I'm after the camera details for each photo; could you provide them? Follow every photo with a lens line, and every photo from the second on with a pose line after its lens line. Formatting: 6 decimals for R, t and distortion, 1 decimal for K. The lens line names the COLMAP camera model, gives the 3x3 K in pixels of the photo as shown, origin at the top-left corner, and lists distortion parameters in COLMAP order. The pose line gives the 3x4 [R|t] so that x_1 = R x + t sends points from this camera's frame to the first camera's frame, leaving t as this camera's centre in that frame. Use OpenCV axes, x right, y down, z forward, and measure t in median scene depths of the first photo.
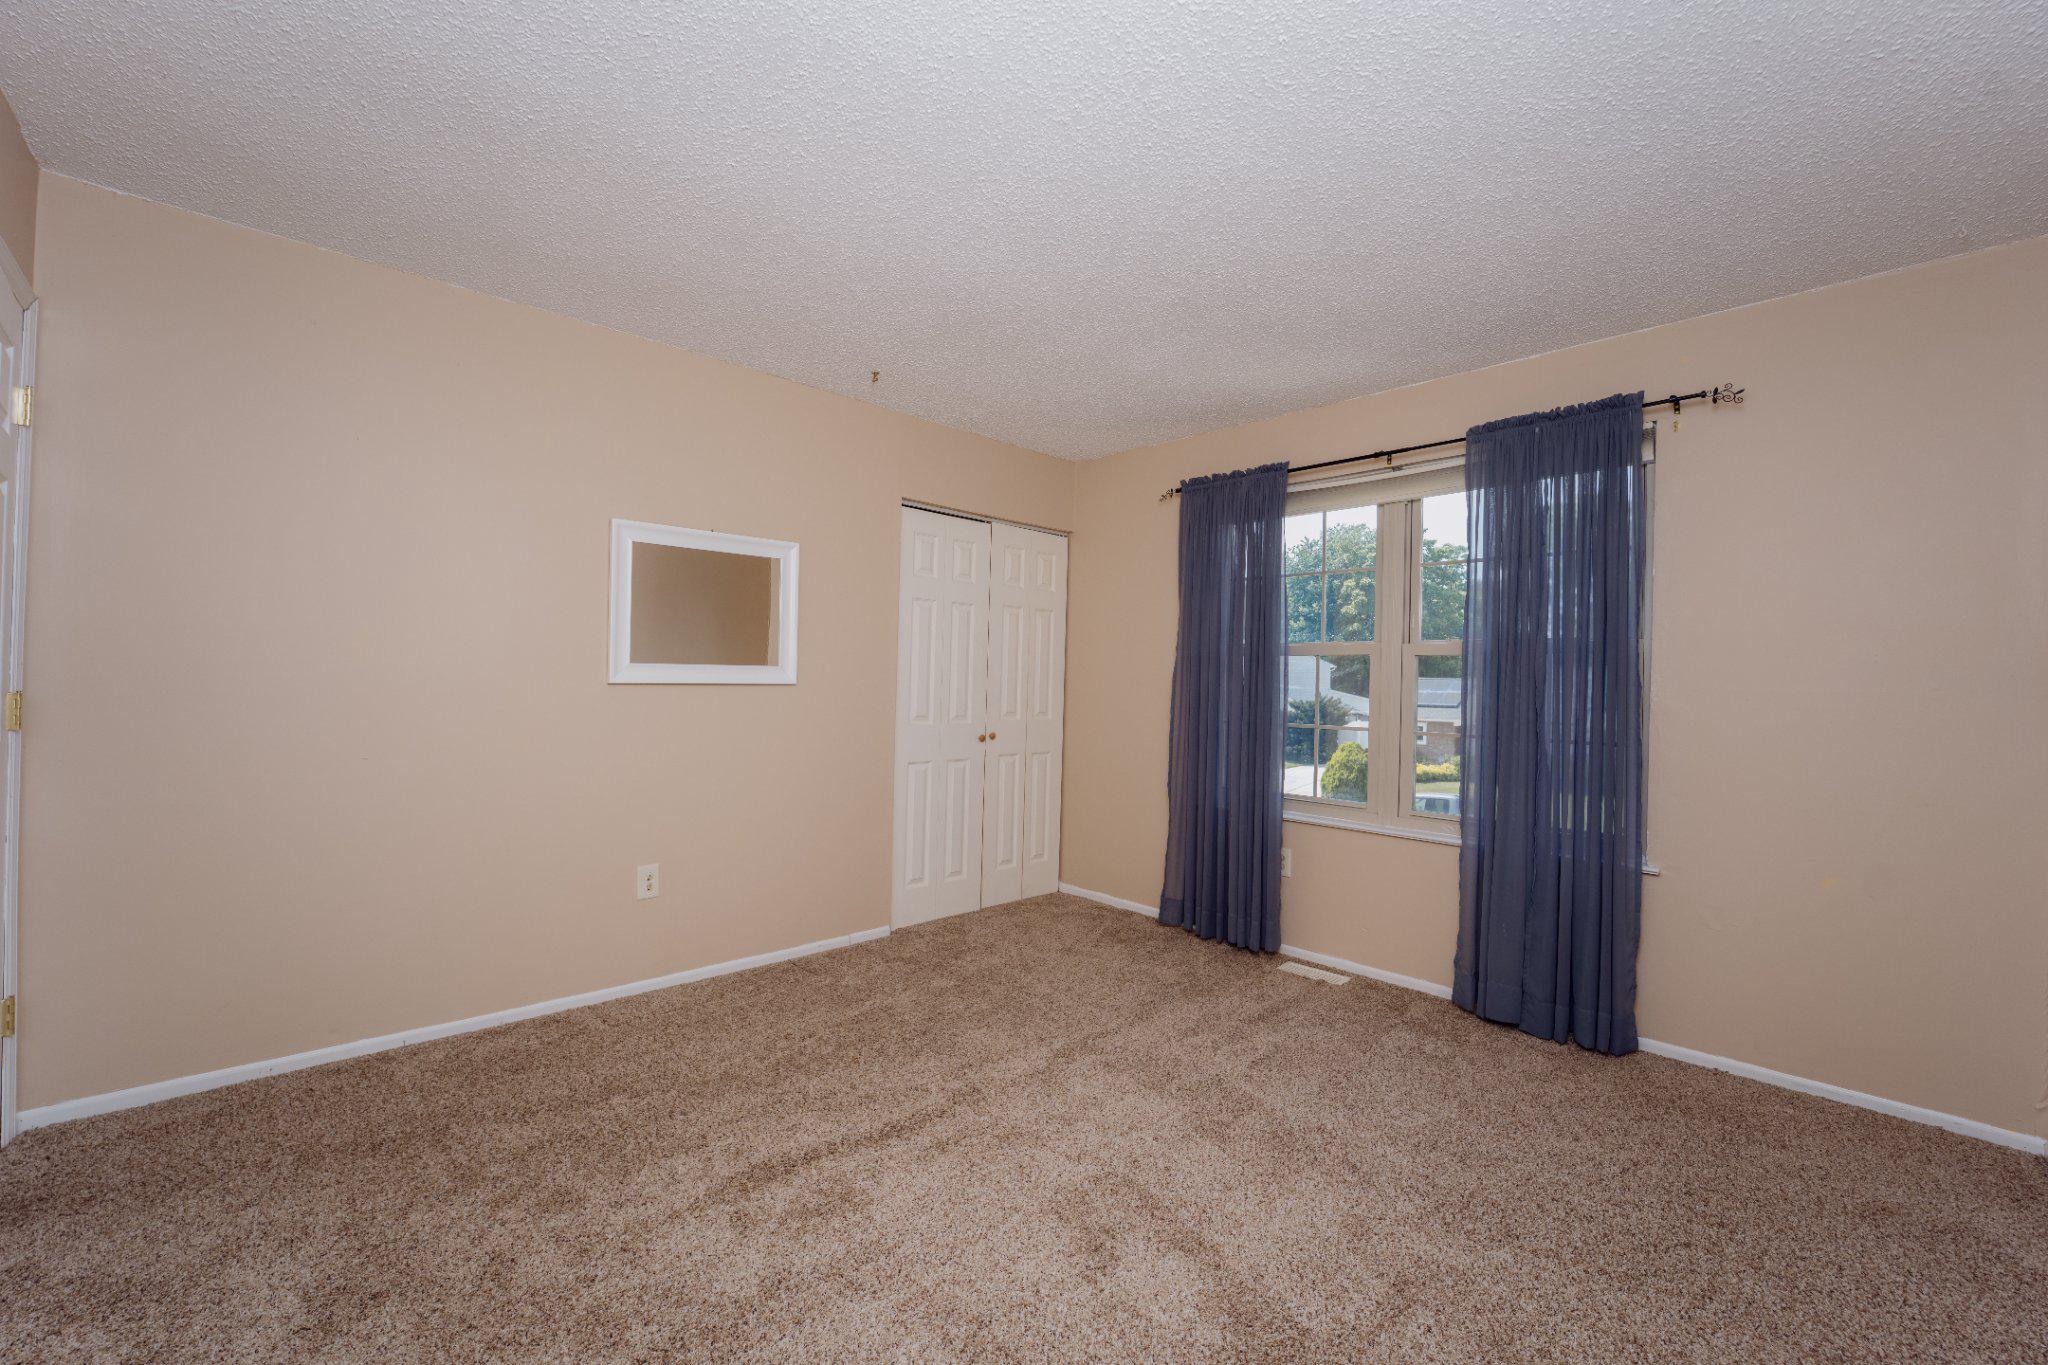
lens RADIAL K [[824.8, 0, 1023.3], [0, 824.8, 676.2], [0, 0, 1]] dist [-0.018618, -0.001010]
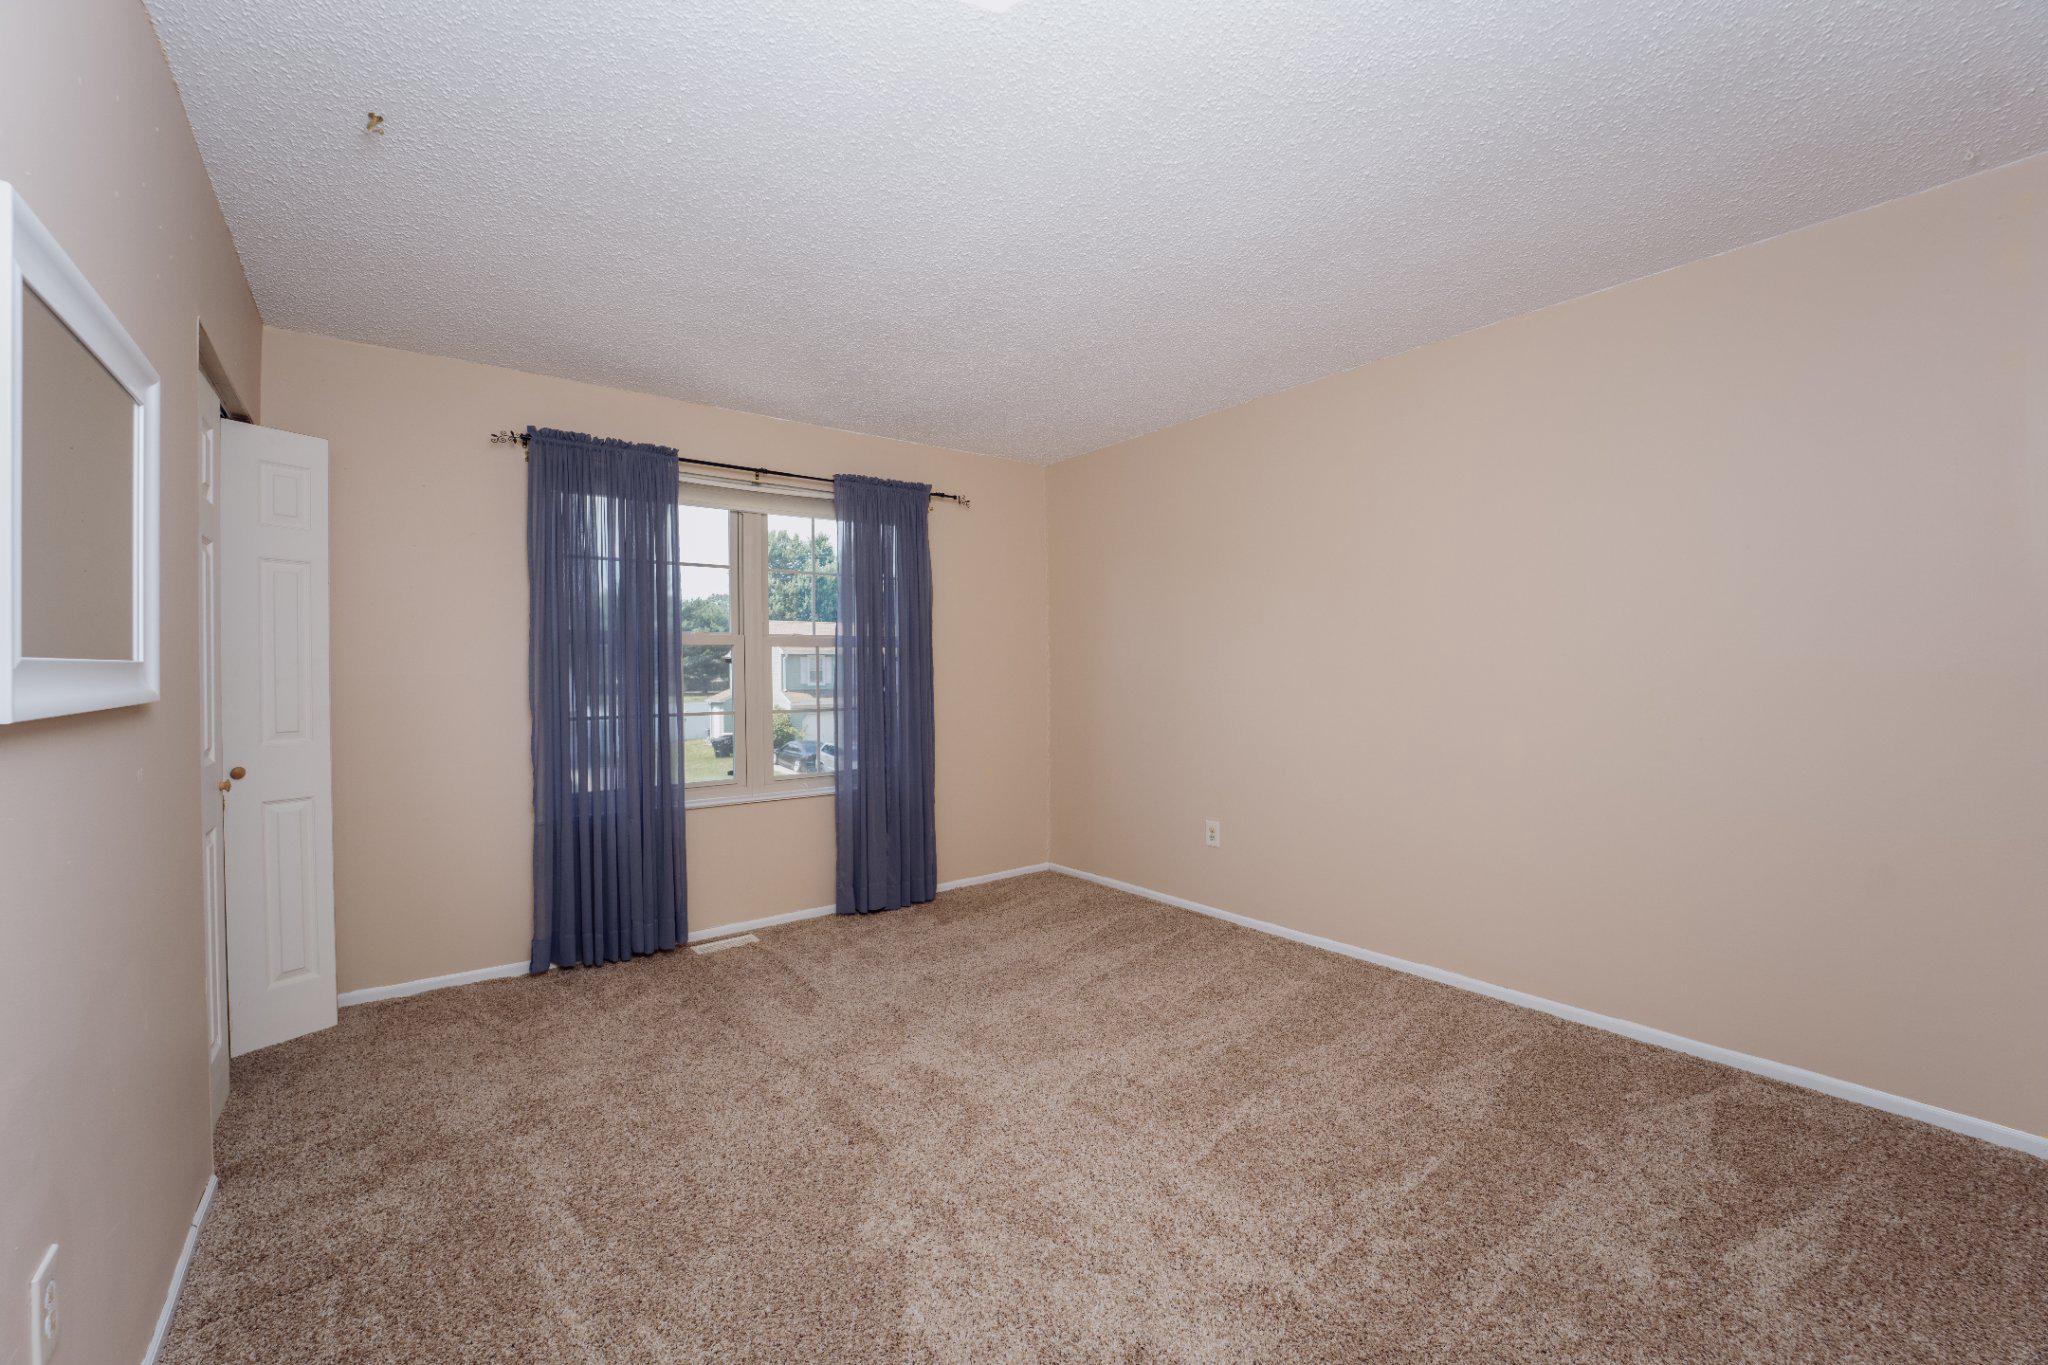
lens RADIAL K [[824.8, 0, 1013.7], [0, 824.8, 681.0], [0, 0, 1]] dist [-0.018618, -0.001010]
pose [[0.109811, -0.034550, 0.993352, -0.665154], [0.006516, 0.999399, 0.034040, -0.013985], [-0.993931, 0.002735, 0.109970, 0.521283]]
